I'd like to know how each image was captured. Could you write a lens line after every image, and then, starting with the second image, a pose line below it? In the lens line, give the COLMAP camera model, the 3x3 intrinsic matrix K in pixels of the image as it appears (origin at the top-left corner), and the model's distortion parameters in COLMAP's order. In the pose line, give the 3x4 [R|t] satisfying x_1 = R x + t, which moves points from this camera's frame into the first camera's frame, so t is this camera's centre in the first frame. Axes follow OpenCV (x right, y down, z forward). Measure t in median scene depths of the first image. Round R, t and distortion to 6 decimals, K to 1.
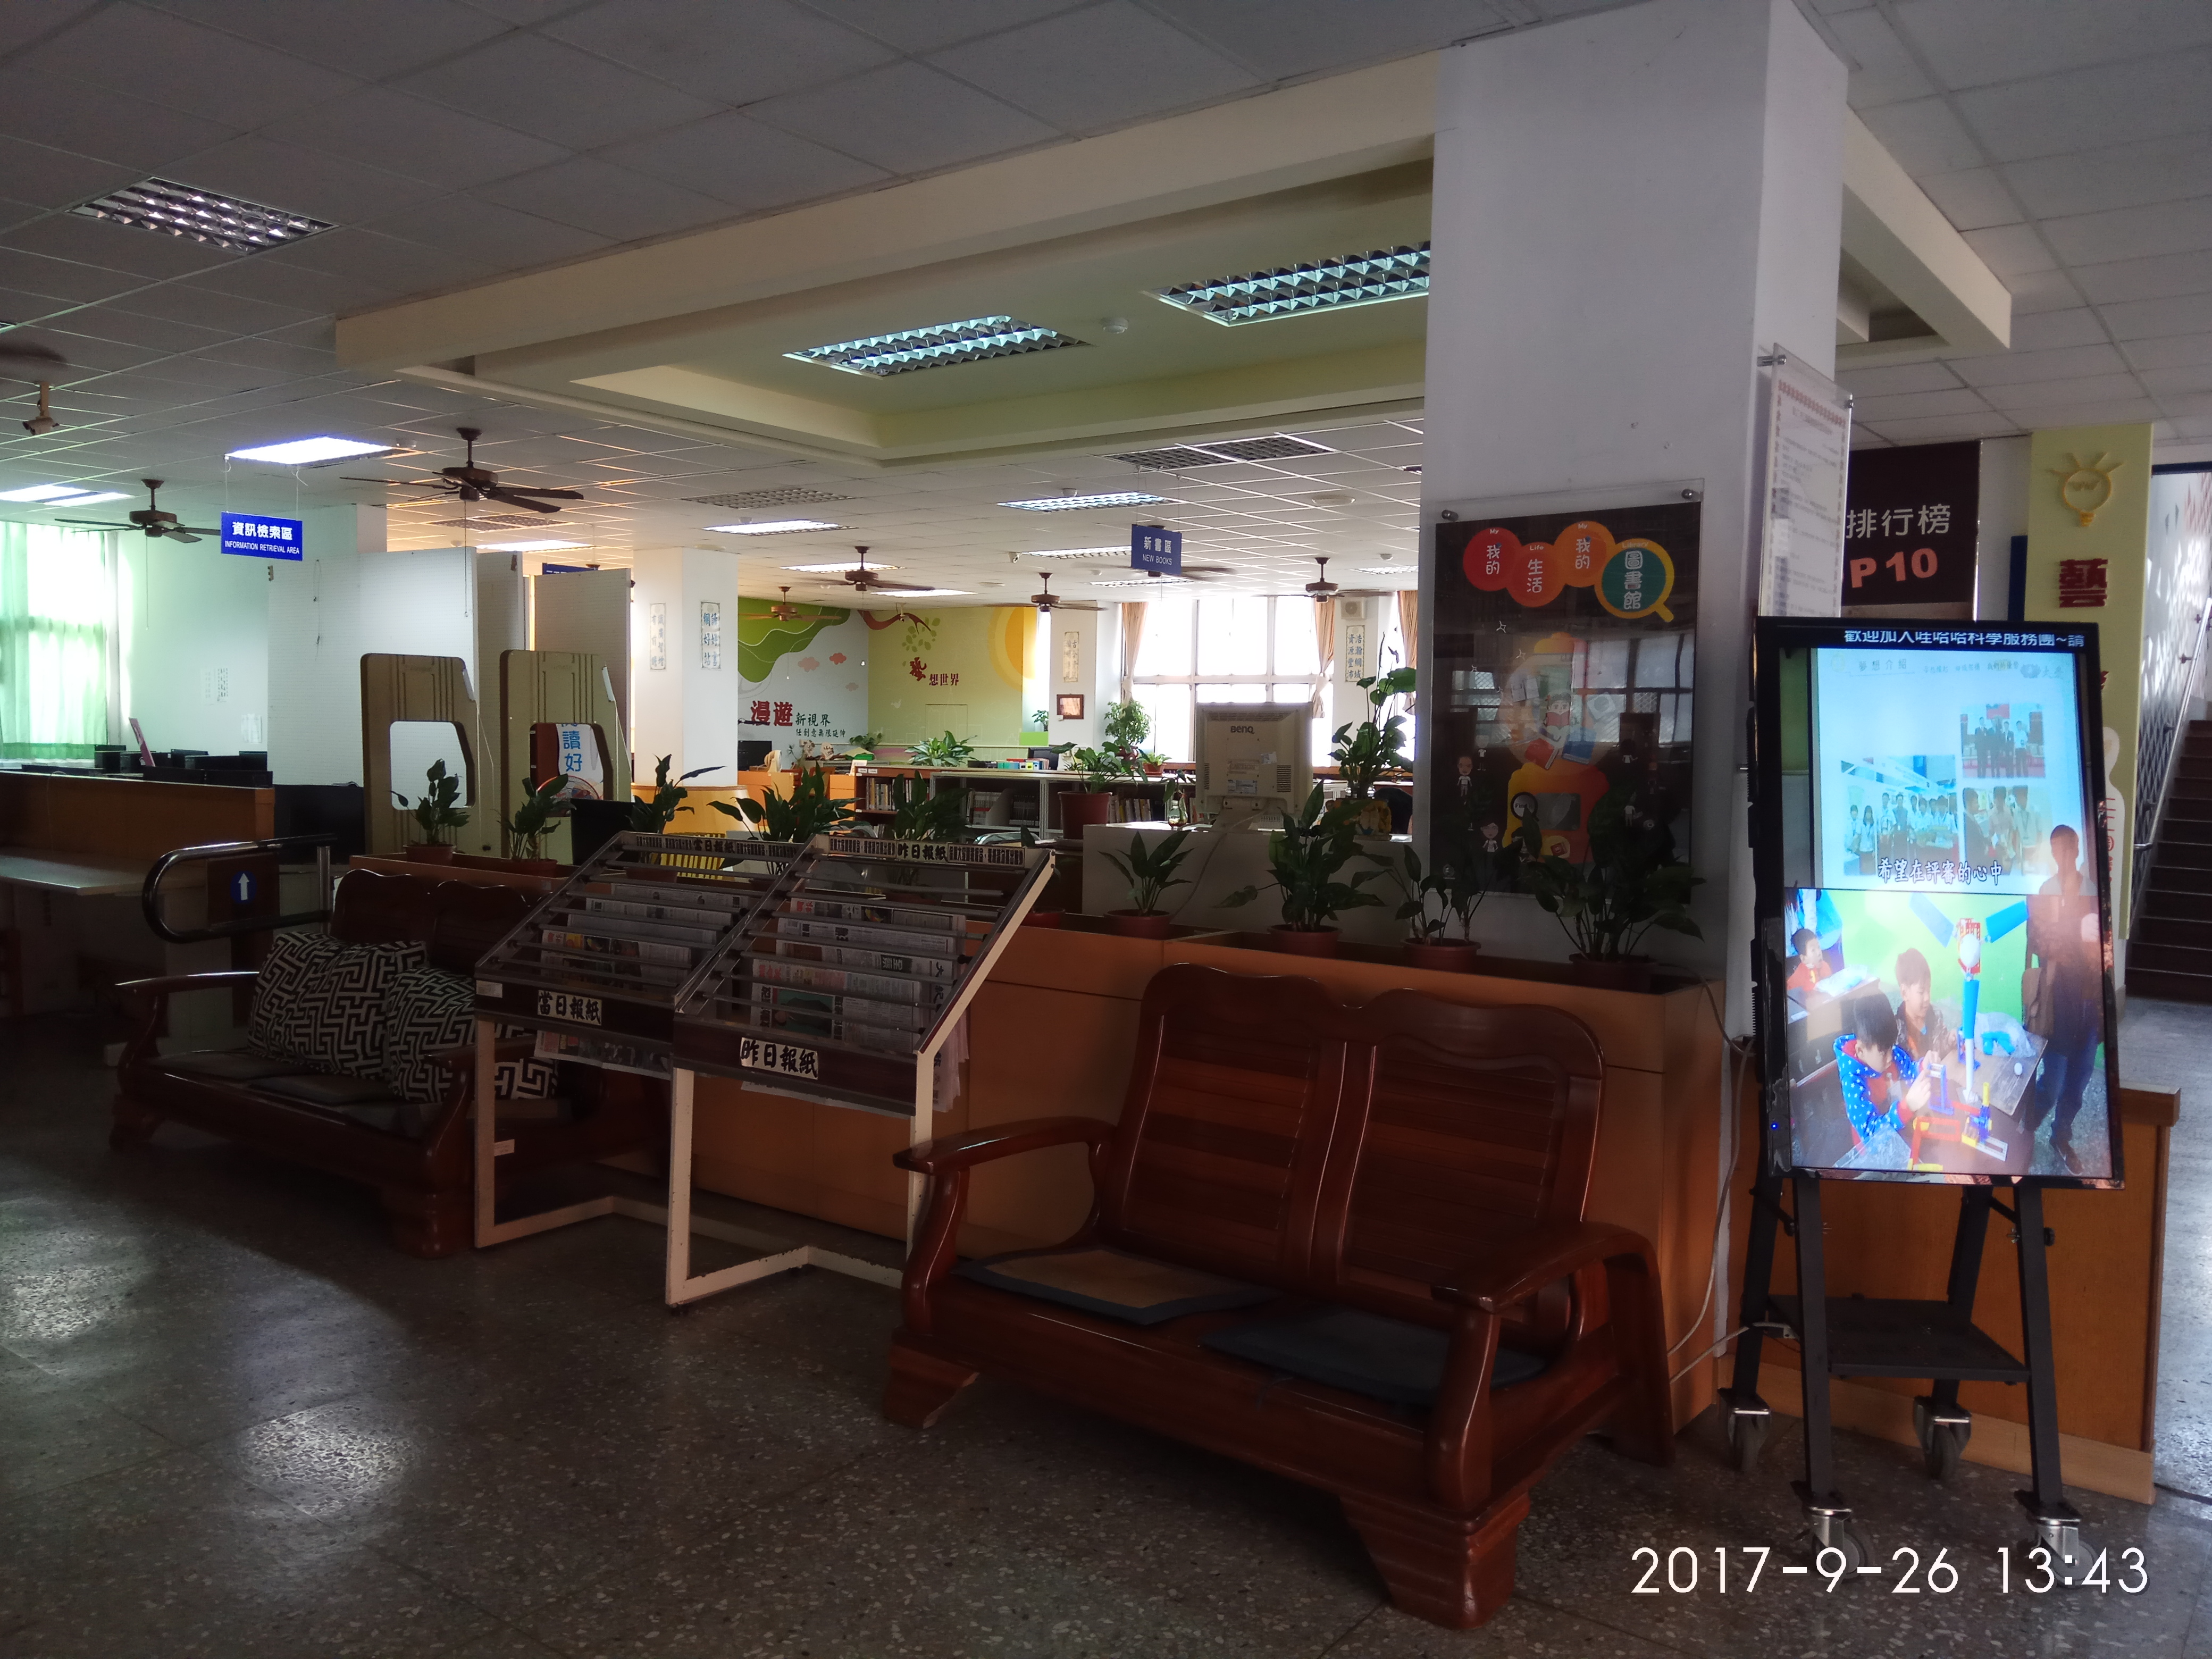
lens RADIAL K [[1733.0, 0, 1106.0], [0, 1733.0, 829.5], [0, 0, 1]] dist [0.132300, -0.228385]
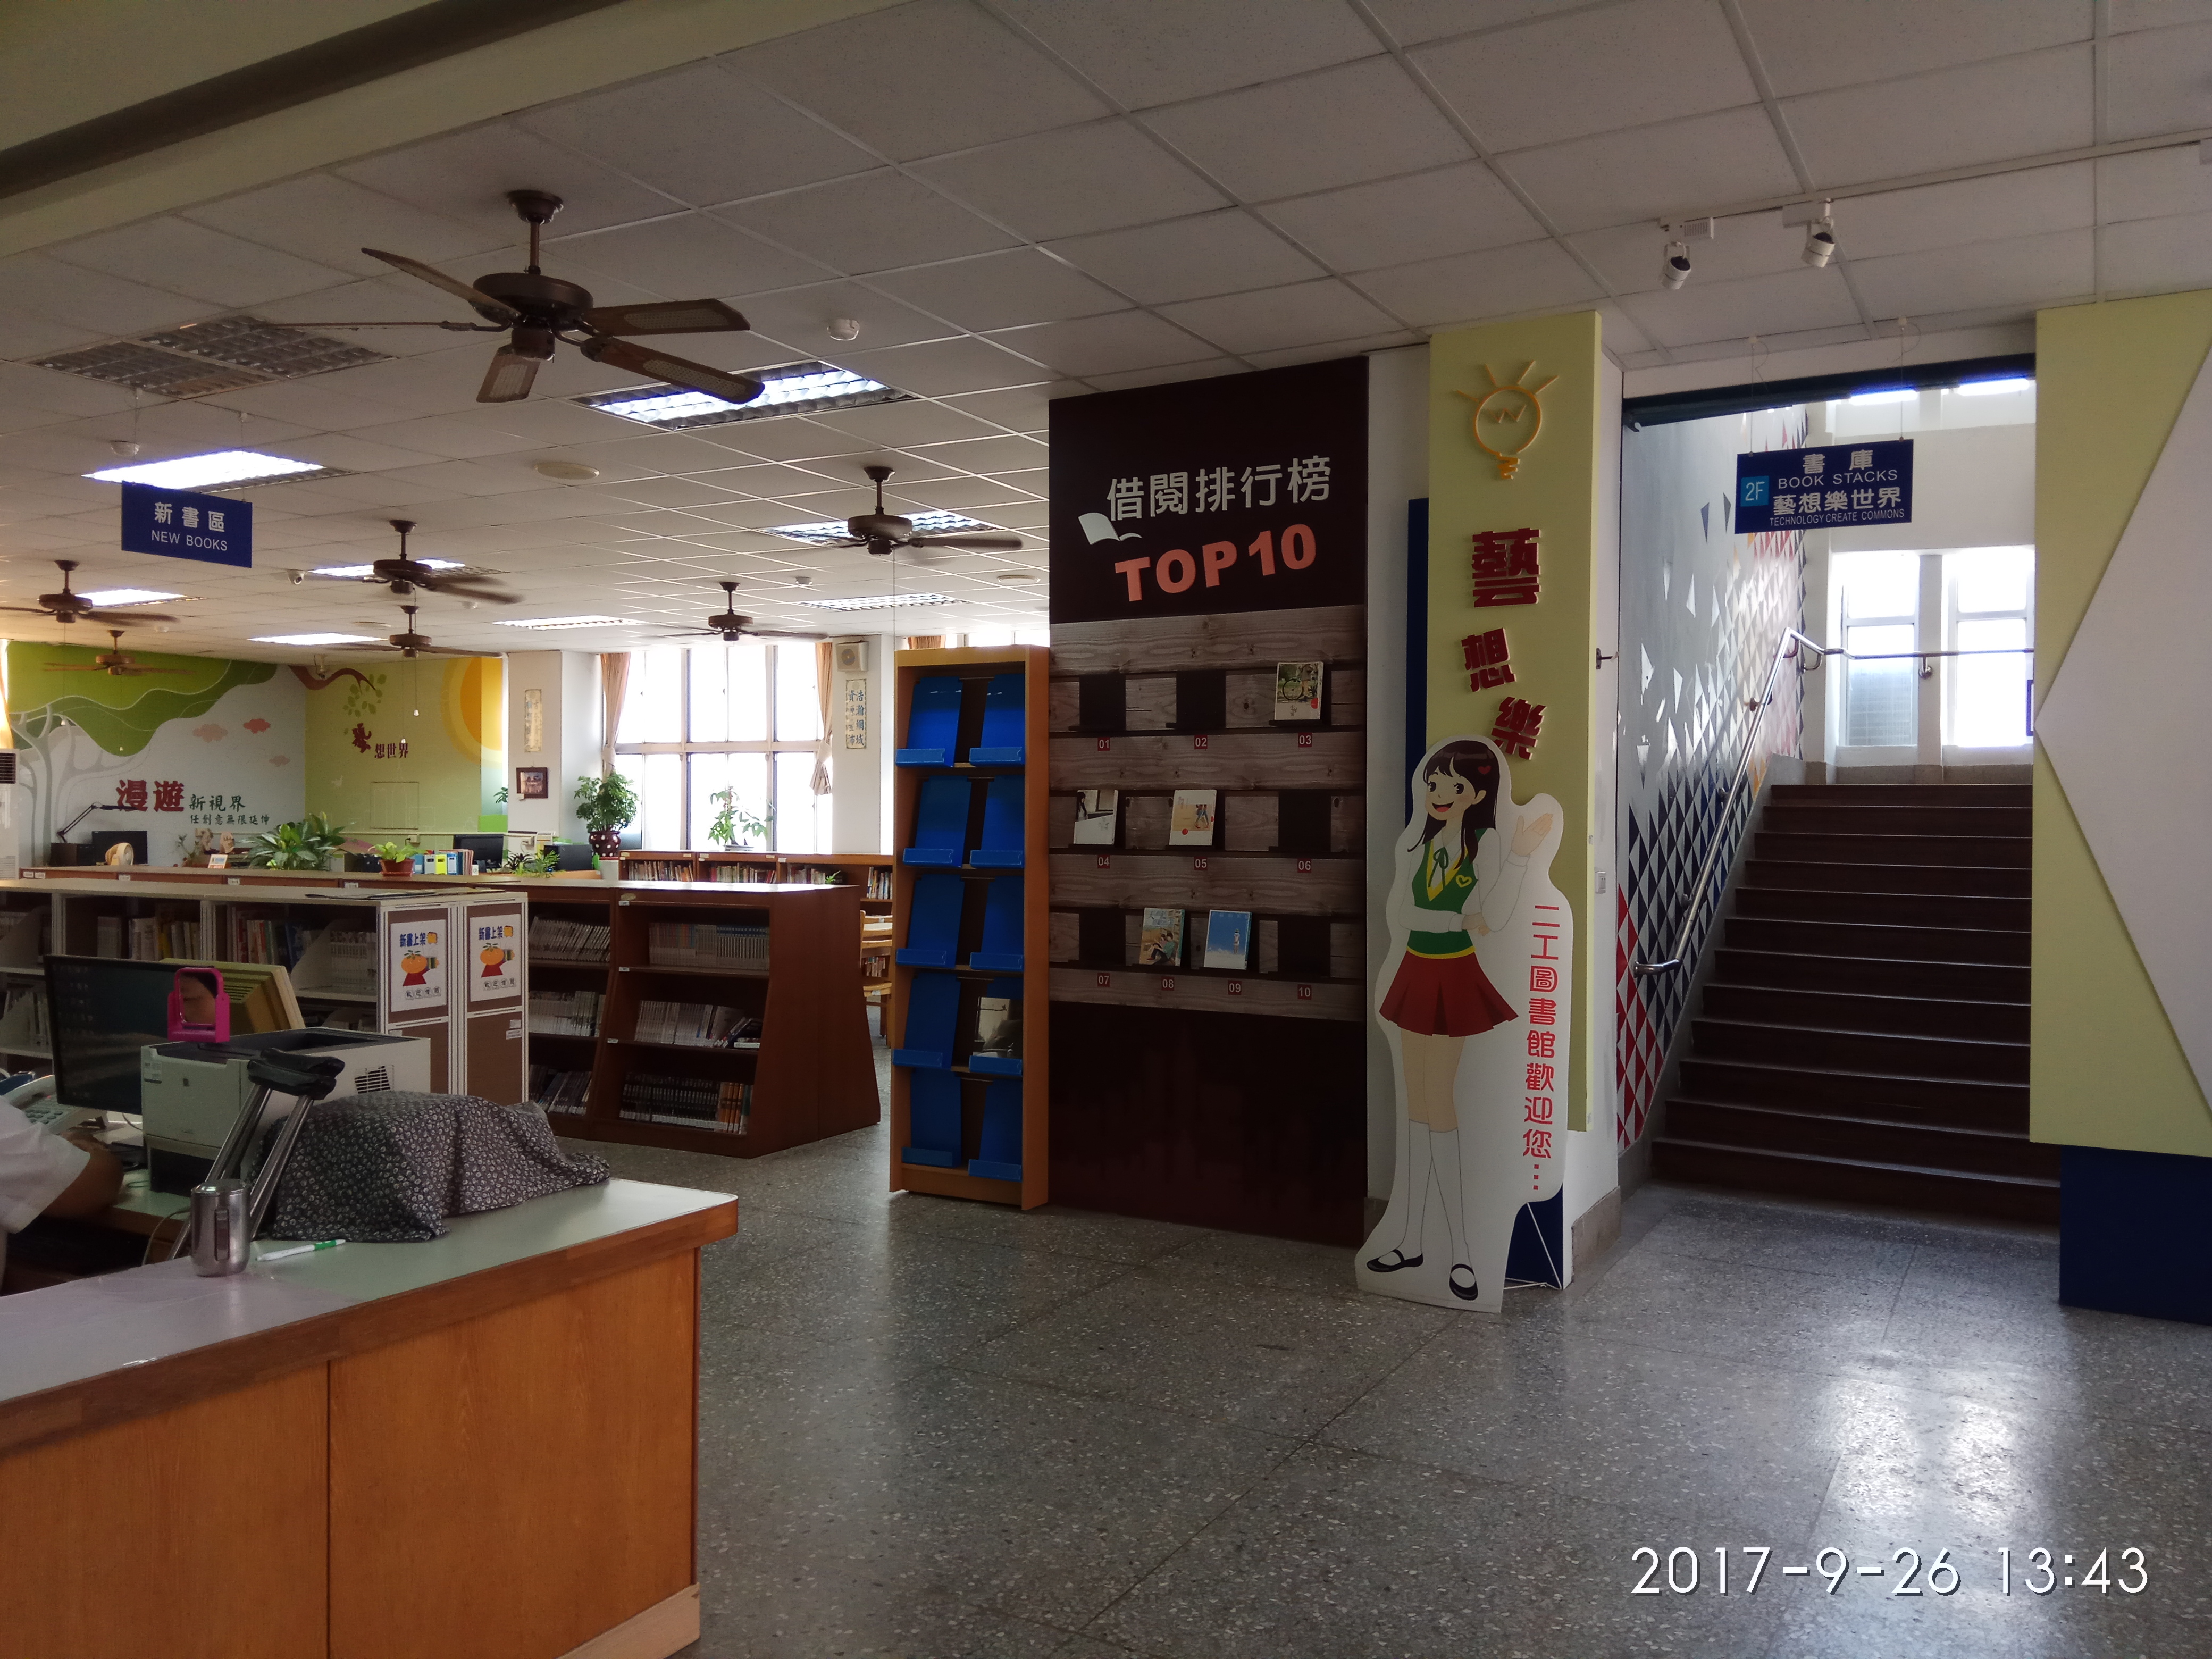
lens RADIAL K [[1733.0, 0, 1106.0], [0, 1733.0, 829.5], [0, 0, 1]] dist [0.132300, -0.228385]
pose [[0.992232, -0.013405, 0.123681, 0.151790], [0.019011, 0.998839, -0.044254, -0.009236], [-0.122944, 0.046262, 0.991335, 0.181865]]
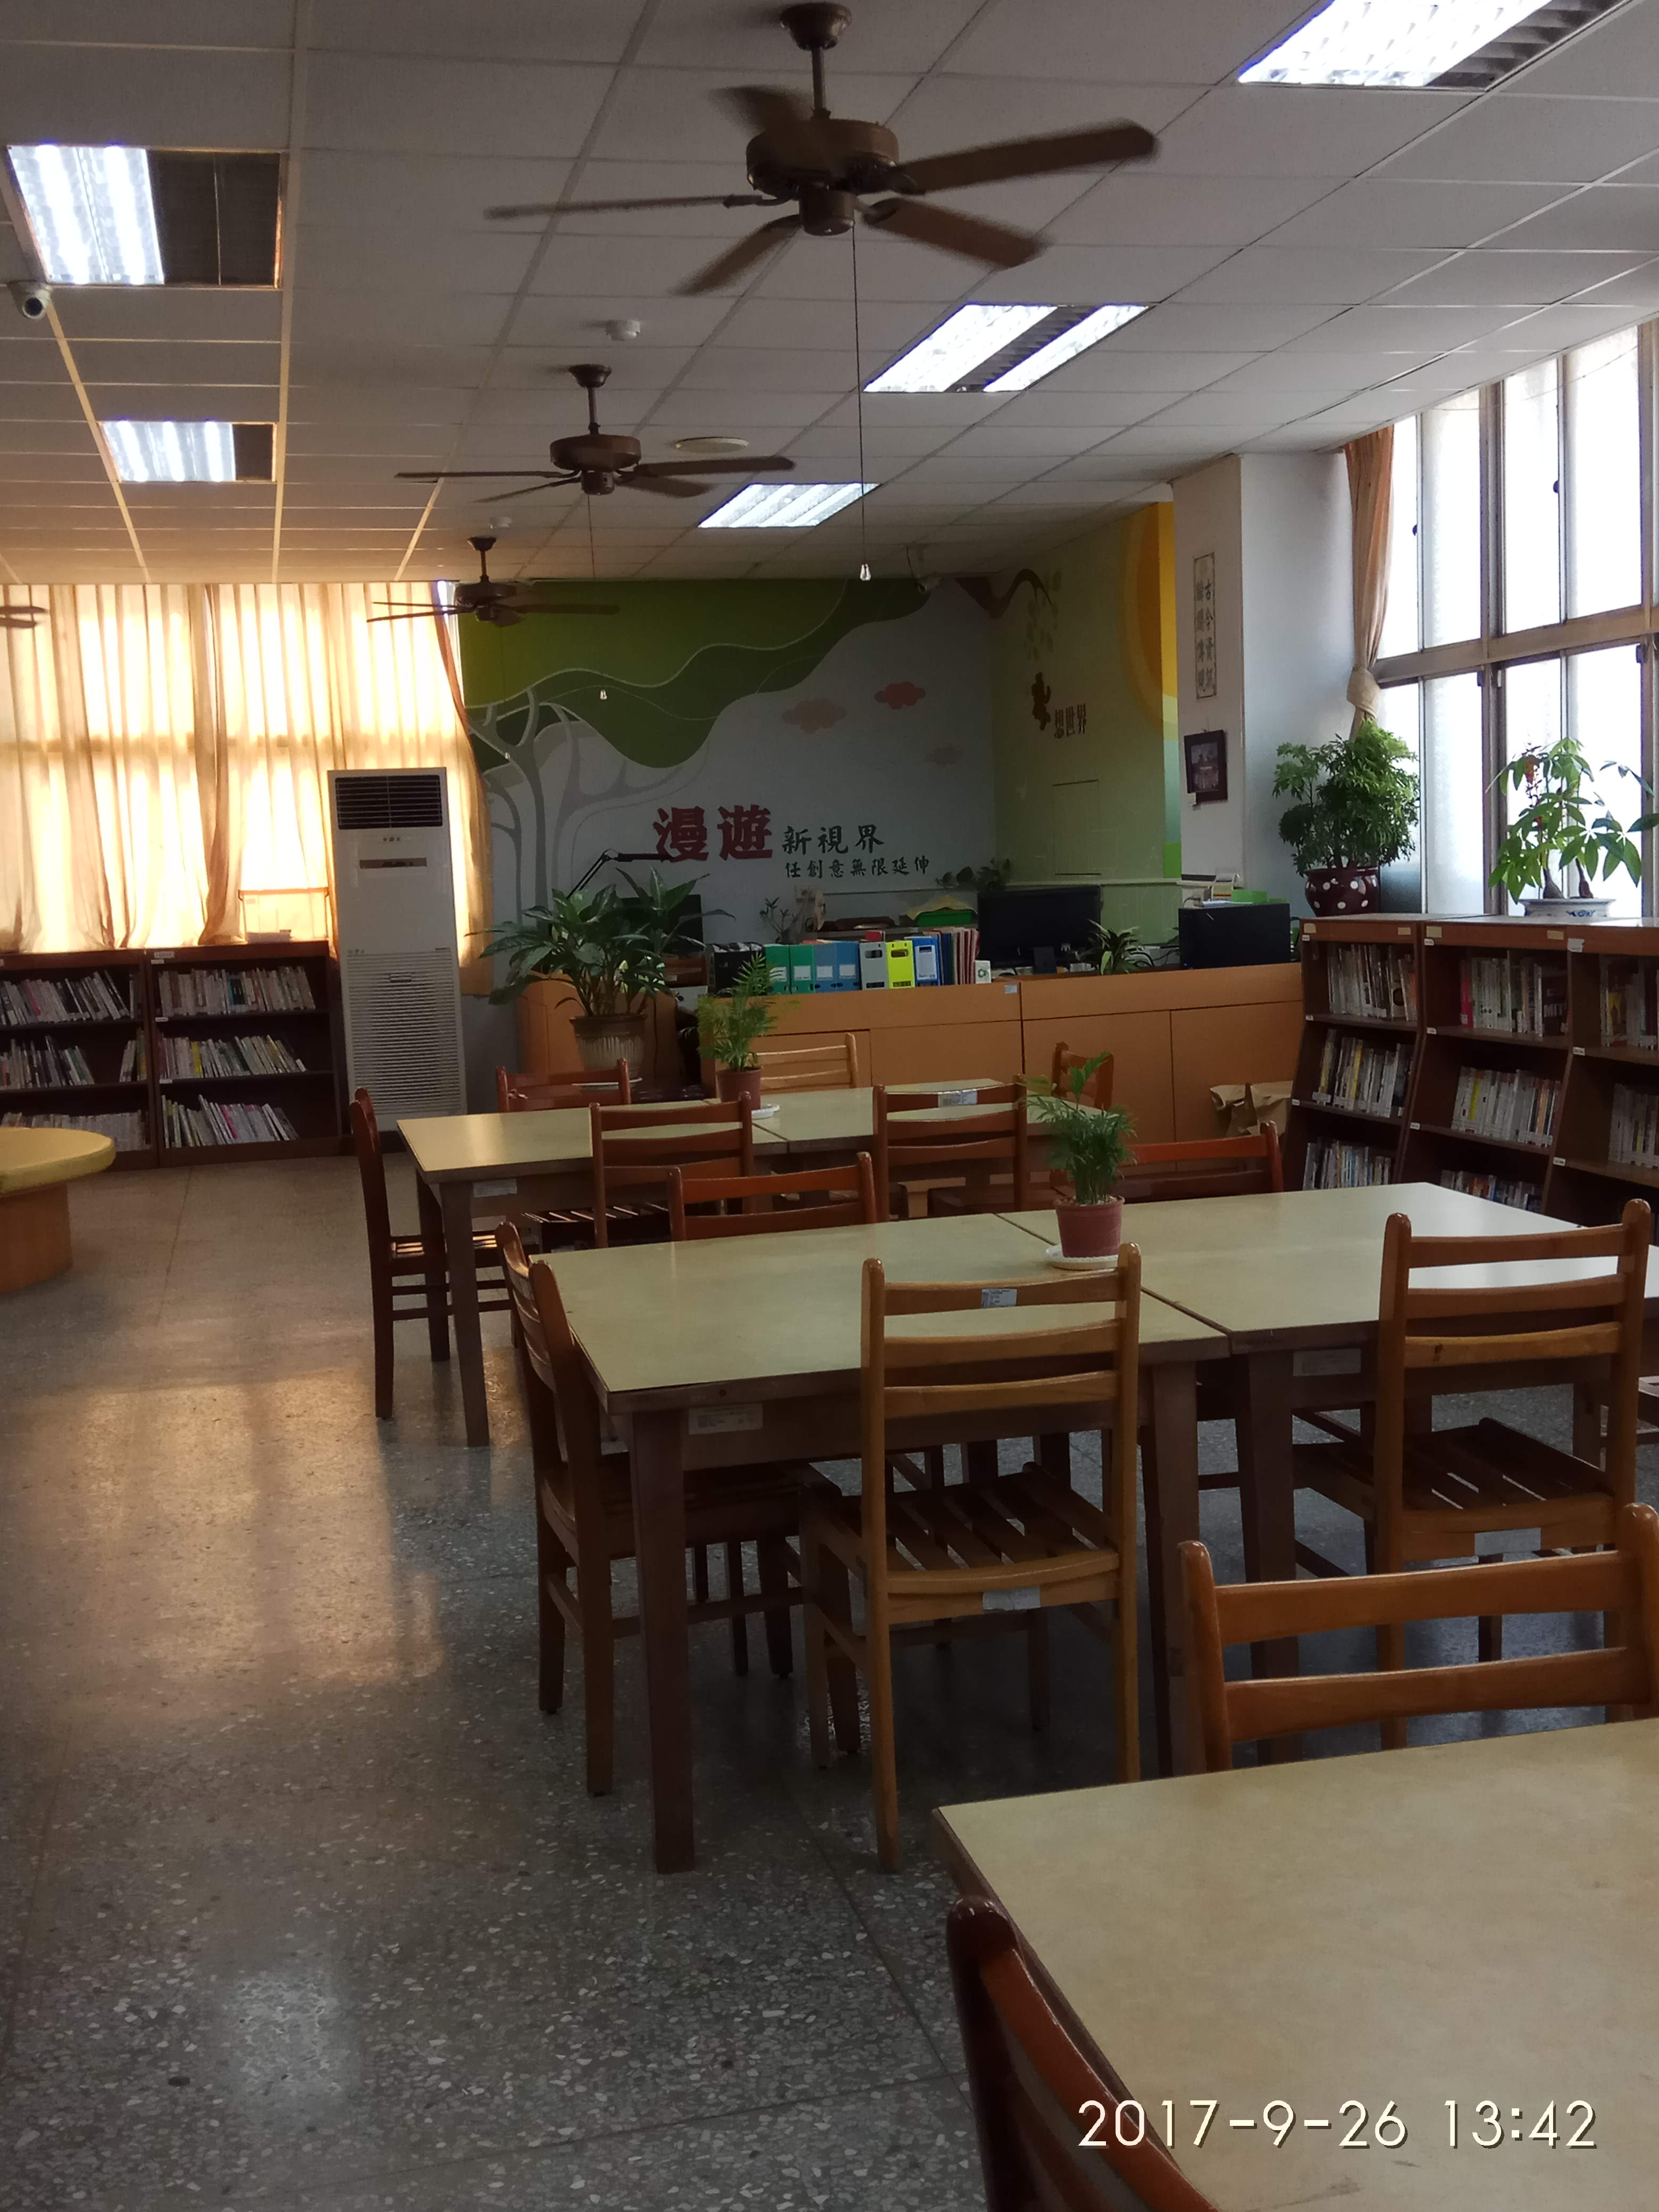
lens RADIAL K [[2338.7, 0, 829.5], [0, 2338.7, 1106.0], [0, 0, 1]] dist [0.112705, -0.001881]
pose [[0.766530, 0.015126, -0.642030, 0.252435], [0.023580, 0.998386, 0.051674, -0.029616], [0.641776, -0.054749, 0.764936, 0.614423]]
